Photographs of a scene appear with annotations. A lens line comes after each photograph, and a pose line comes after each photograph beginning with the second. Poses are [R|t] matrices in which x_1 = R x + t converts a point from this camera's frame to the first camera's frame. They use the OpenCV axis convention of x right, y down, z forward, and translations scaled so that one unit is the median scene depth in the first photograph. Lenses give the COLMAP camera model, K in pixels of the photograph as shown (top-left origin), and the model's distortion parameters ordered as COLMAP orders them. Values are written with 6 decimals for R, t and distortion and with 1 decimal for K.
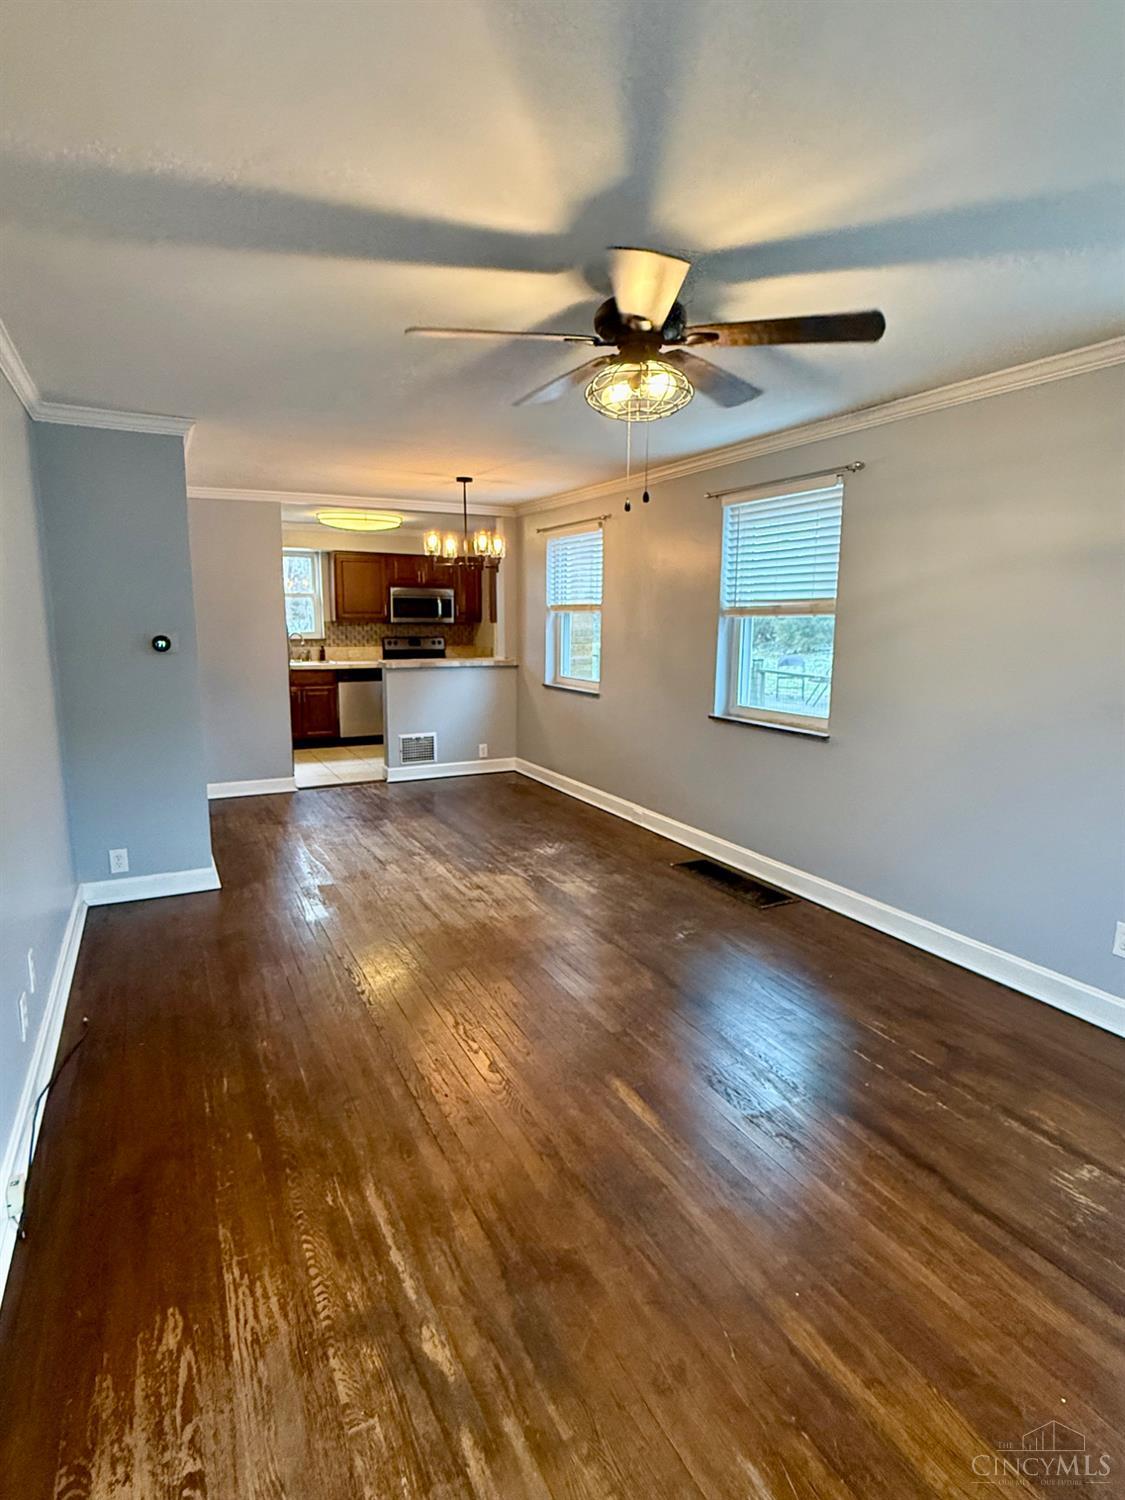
lens RADIAL K [[782.6, 0, 565.6], [0, 782.6, 748.4], [0, 0, 1]] dist [0.005880, 0.000634]
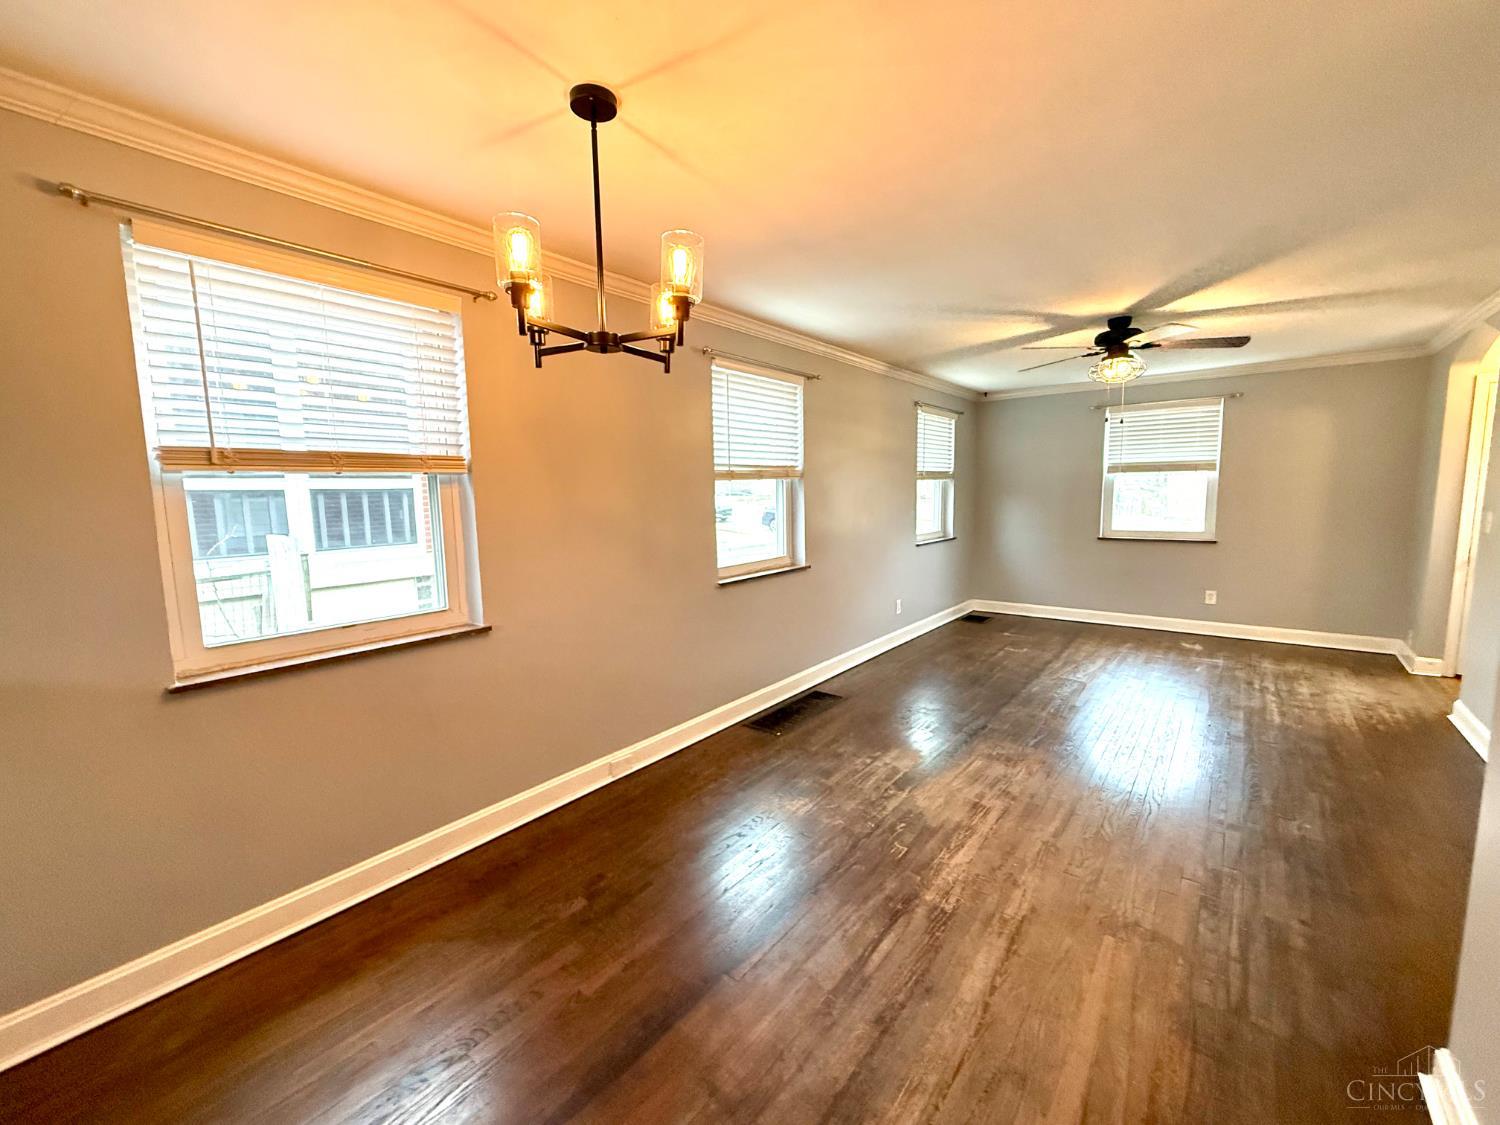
lens RADIAL K [[610.5, 0, 756.0], [0, 610.5, 562.3], [0, 0, 1]] dist [-0.002488, 0.000113]
pose [[-0.409757, -0.103450, 0.906309, -0.551793], [0.168559, 0.967852, 0.186683, -0.217041], [-0.896486, 0.229261, -0.379147, 1.361467]]
